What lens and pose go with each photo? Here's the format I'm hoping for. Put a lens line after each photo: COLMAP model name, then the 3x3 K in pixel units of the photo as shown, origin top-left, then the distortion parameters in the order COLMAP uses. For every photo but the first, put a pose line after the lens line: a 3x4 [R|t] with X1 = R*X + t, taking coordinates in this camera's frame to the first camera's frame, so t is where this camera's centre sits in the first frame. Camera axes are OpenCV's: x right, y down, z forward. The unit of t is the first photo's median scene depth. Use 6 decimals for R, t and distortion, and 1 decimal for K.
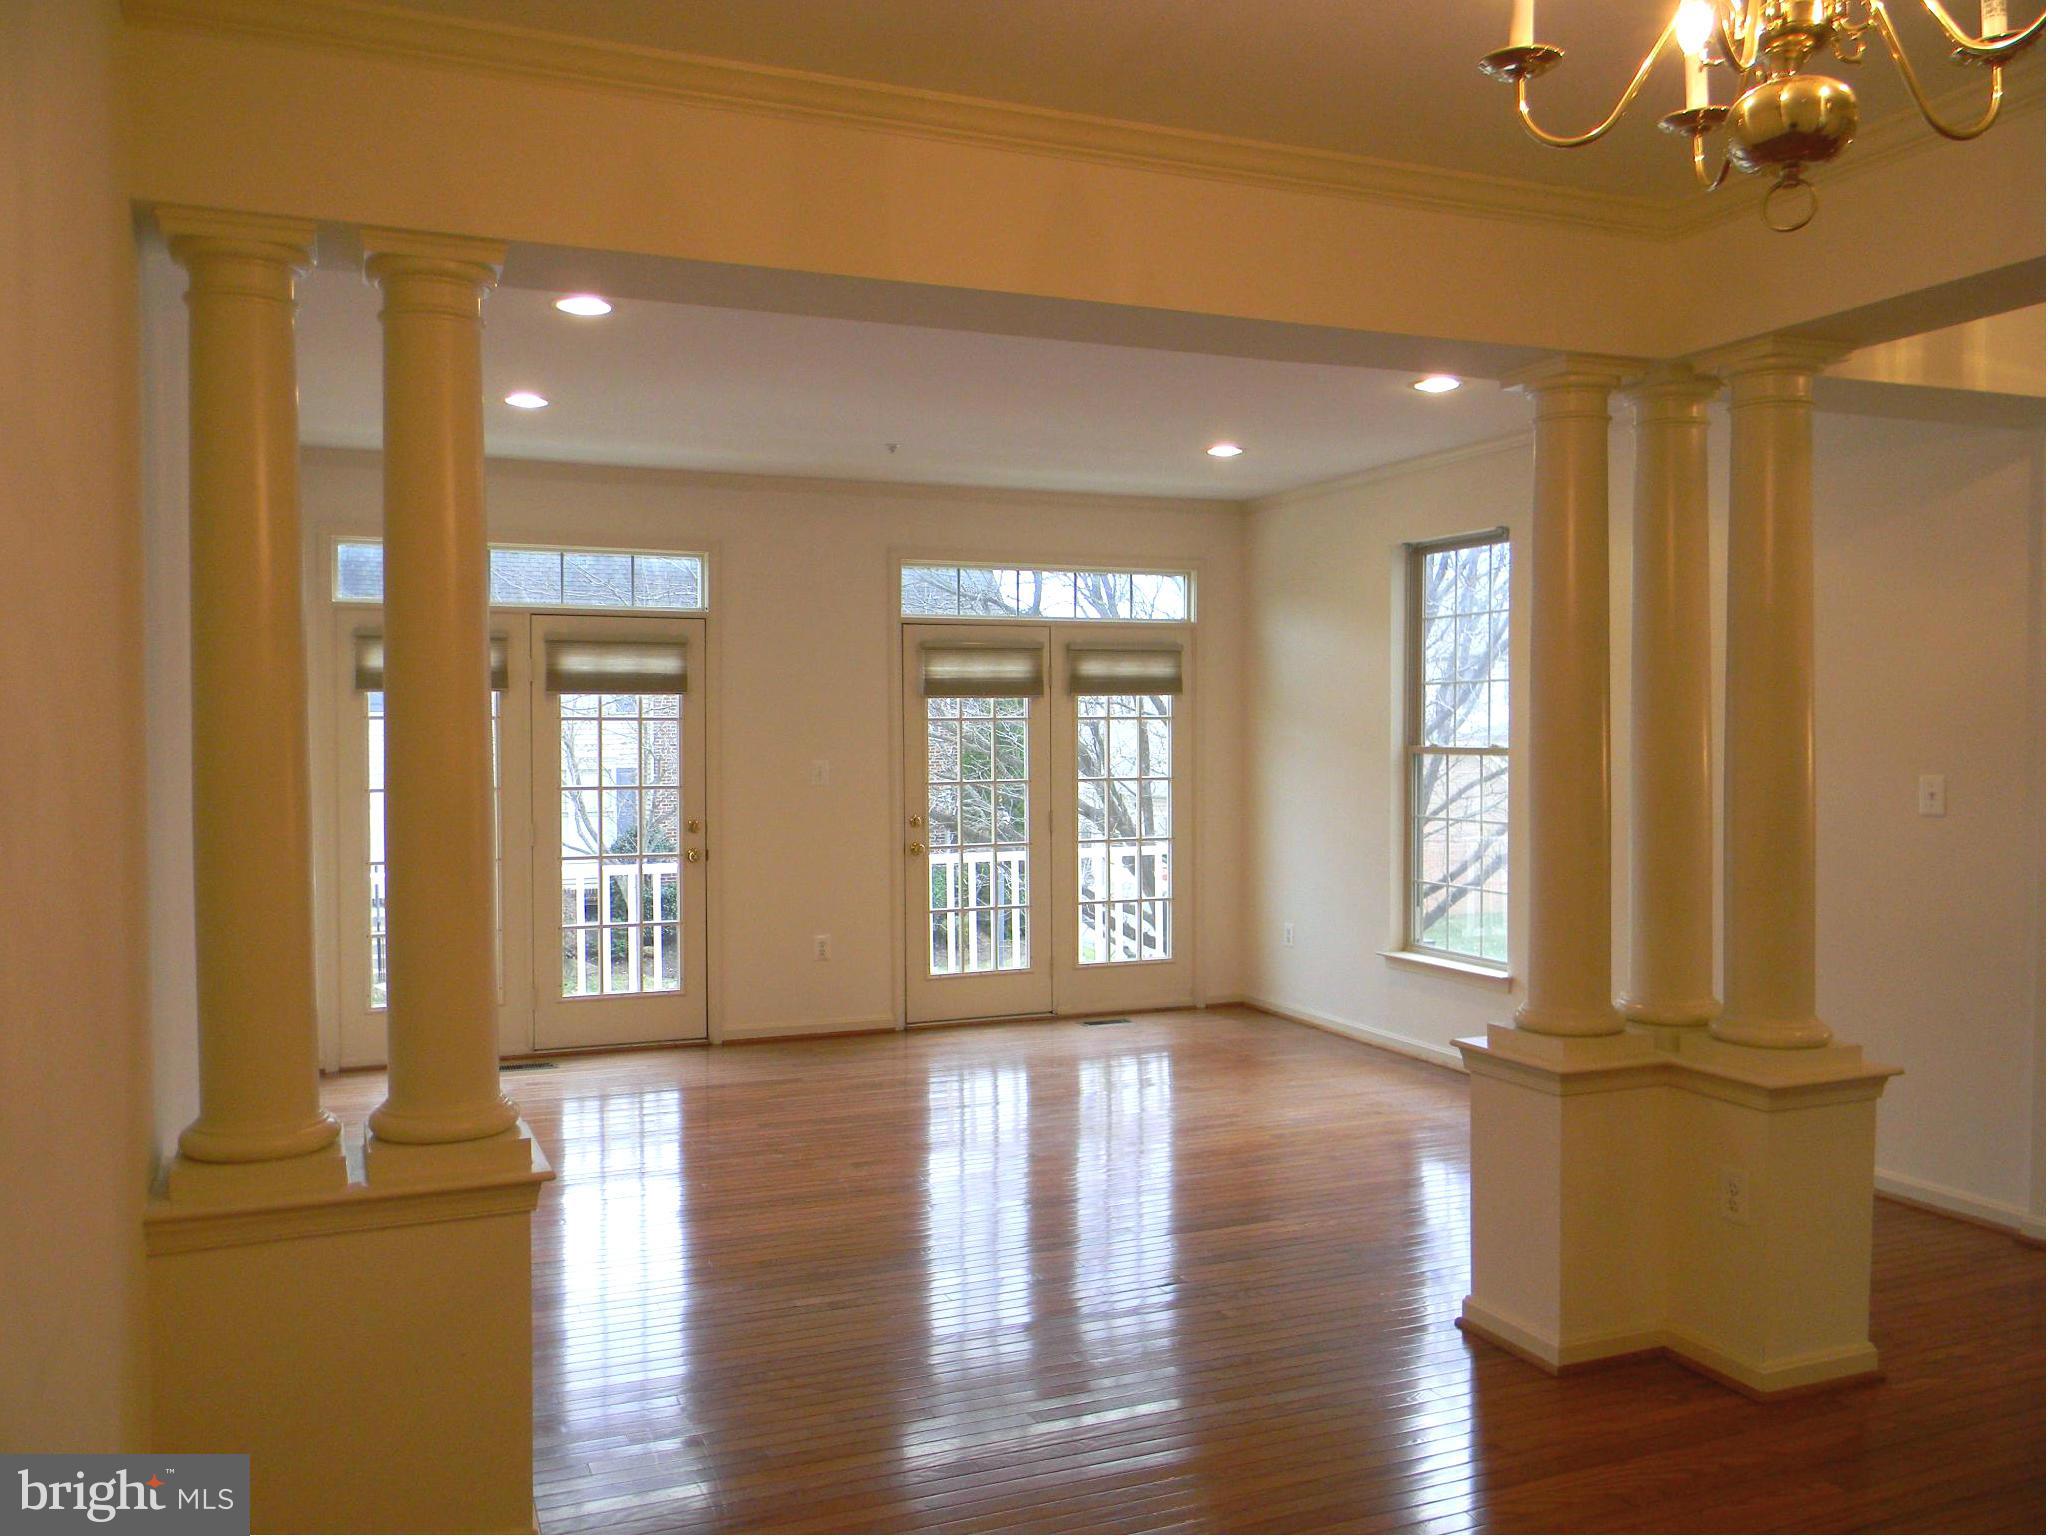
lens RADIAL K [[1643.3, 0, 1019.7], [0, 1643.3, 770.6], [0, 0, 1]] dist [-0.000797, -0.019310]
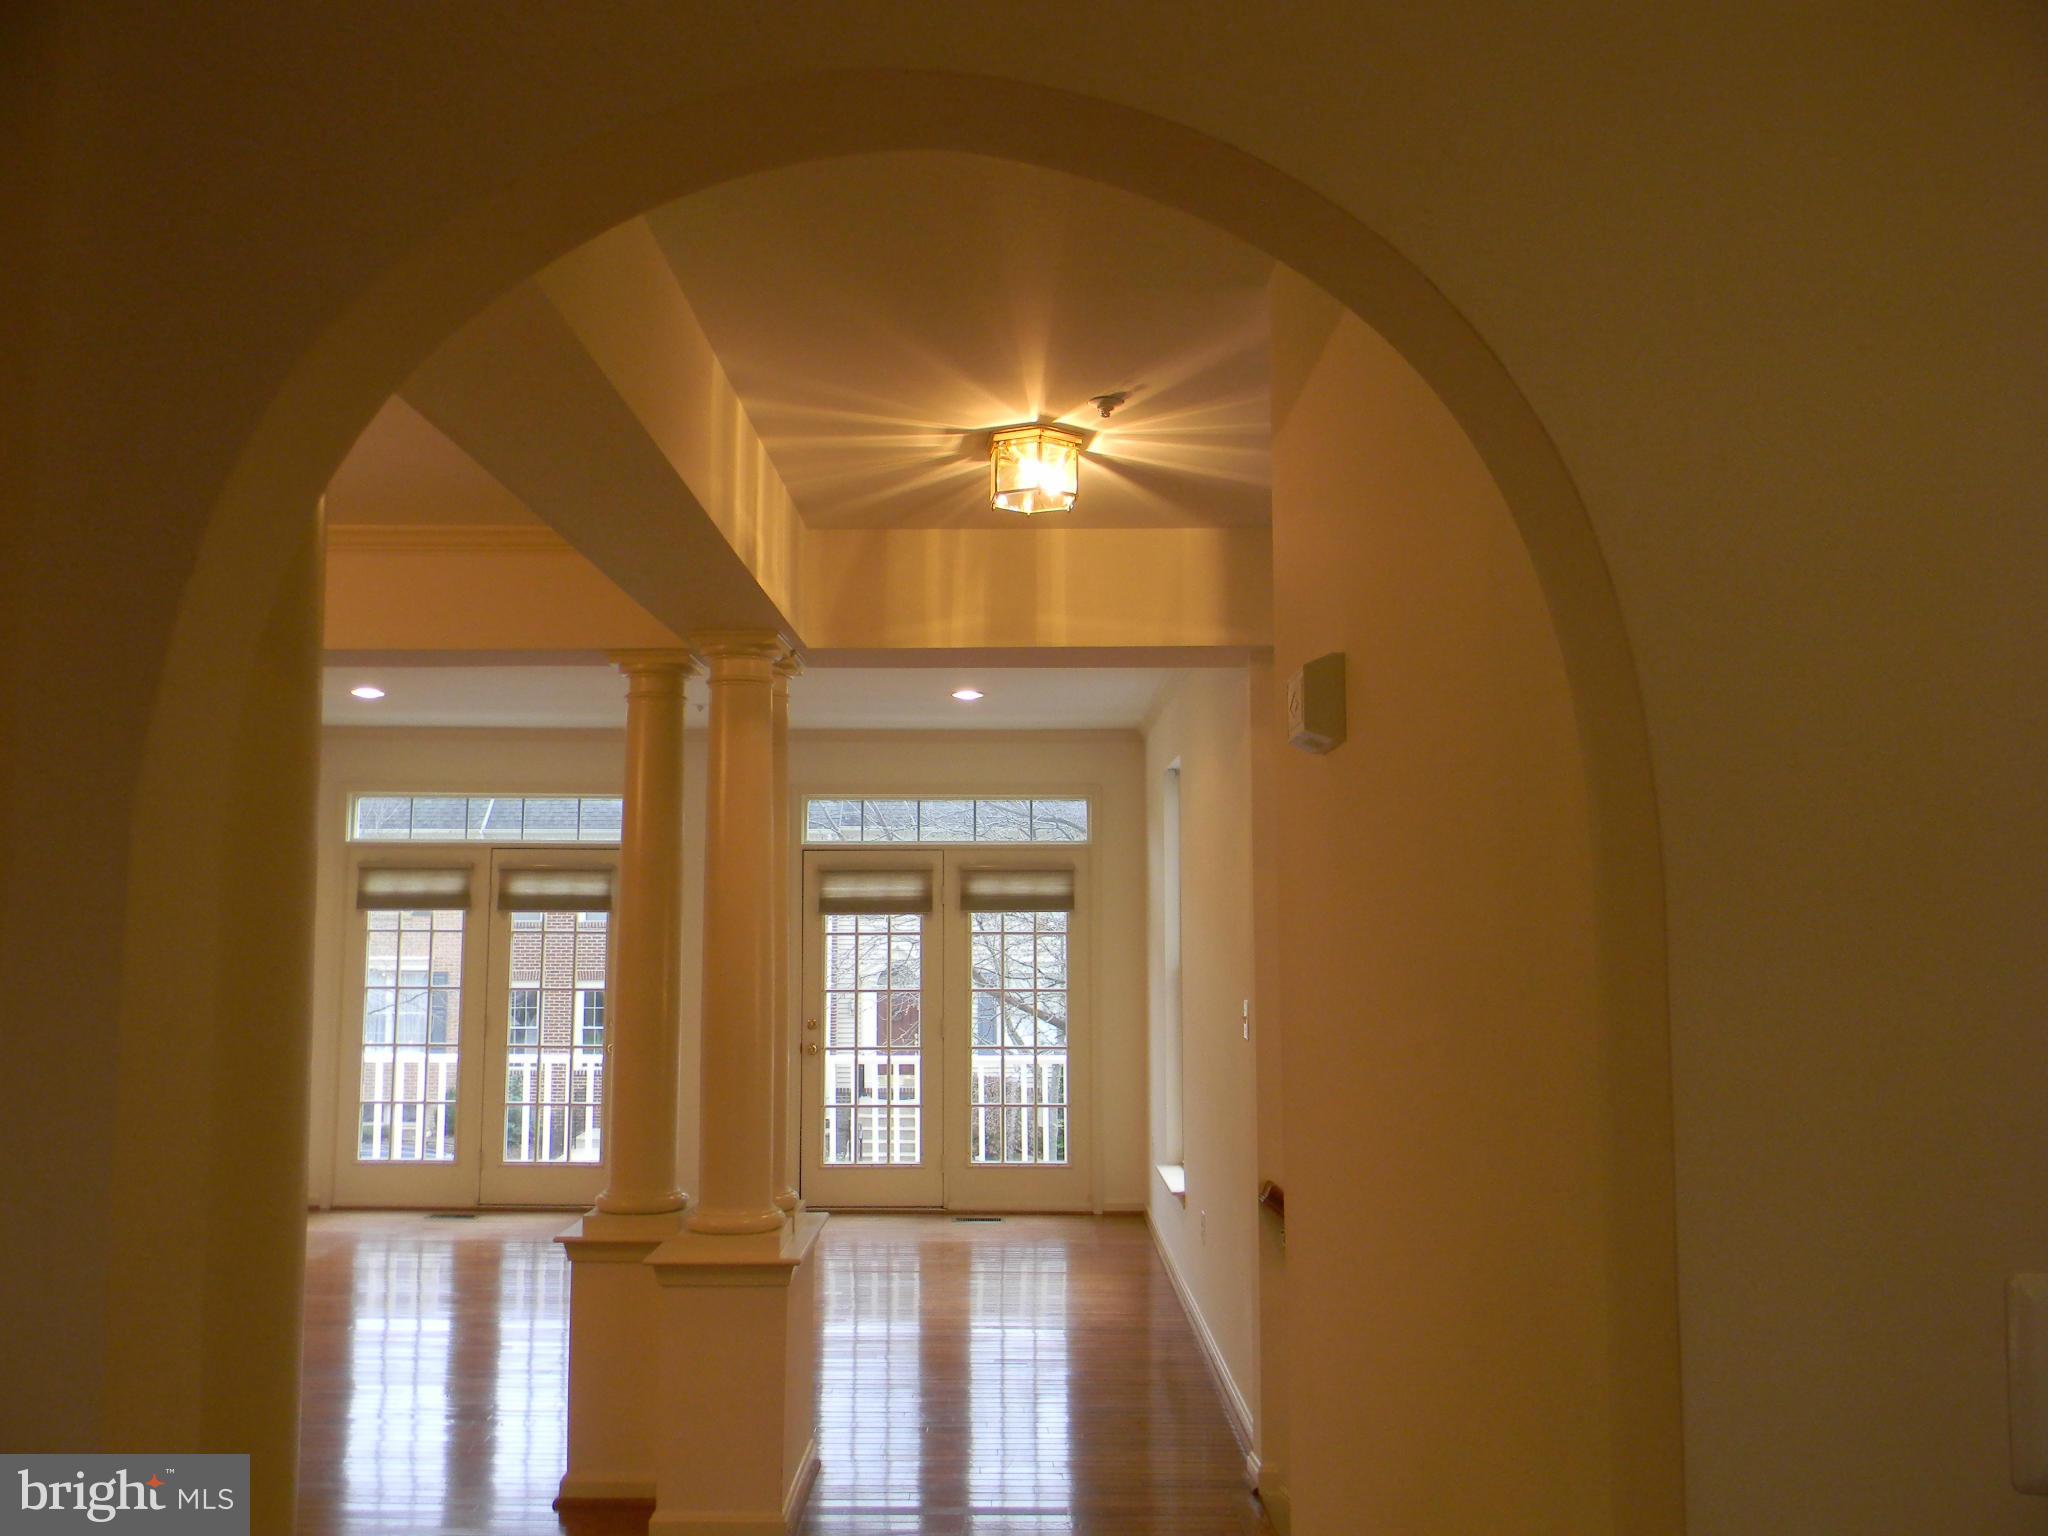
lens RADIAL K [[1367.1, 0, 1029.6], [0, 1367.1, 758.0], [0, 0, 1]] dist [-0.072421, -0.005209]
pose [[0.931845, -0.045622, -0.359978, 0.410601], [-0.011887, 0.987694, -0.155946, -0.006057], [0.362663, 0.149597, 0.919835, 0.165556]]
